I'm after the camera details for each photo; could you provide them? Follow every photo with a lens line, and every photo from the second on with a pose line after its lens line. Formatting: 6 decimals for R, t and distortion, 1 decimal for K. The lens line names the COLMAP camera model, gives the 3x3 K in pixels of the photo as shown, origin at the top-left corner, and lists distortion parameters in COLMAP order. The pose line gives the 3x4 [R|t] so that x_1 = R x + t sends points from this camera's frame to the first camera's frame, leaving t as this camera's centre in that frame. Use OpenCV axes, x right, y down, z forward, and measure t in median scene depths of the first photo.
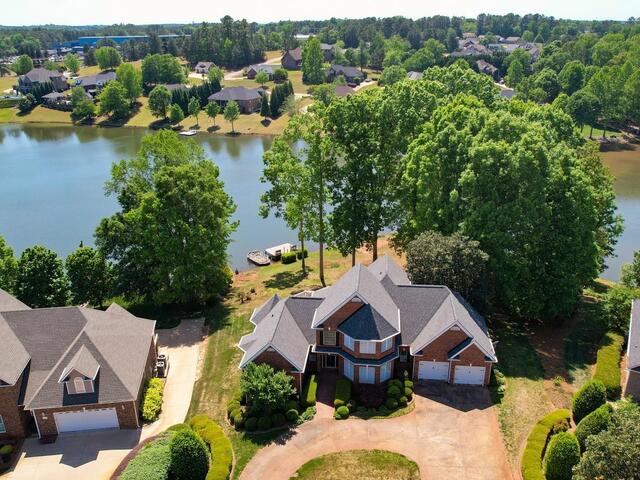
lens RADIAL K [[548.1, 0, 319.7], [0, 548.1, 238.1], [0, 0, 1]] dist [-0.070031, 0.053799]
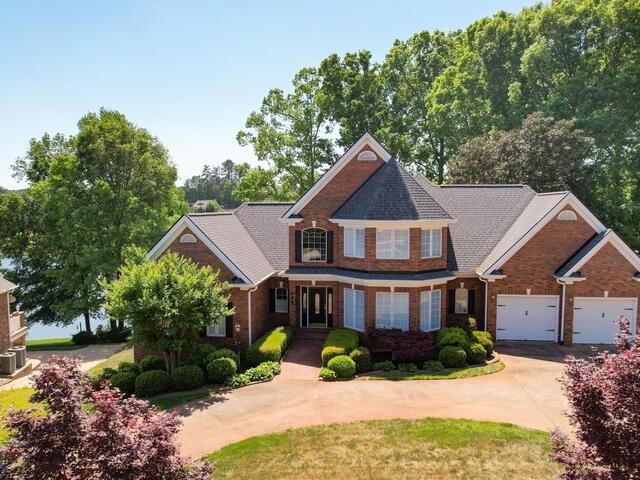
lens RADIAL K [[548.1, 0, 321.5], [0, 548.1, 242.4], [0, 0, 1]] dist [-0.070031, 0.053799]
pose [[0.999982, 0.006023, 0.000818, 0.025560], [-0.005498, 0.953755, -0.300535, 0.349160], [-0.002590, 0.300525, 0.953770, 0.553213]]
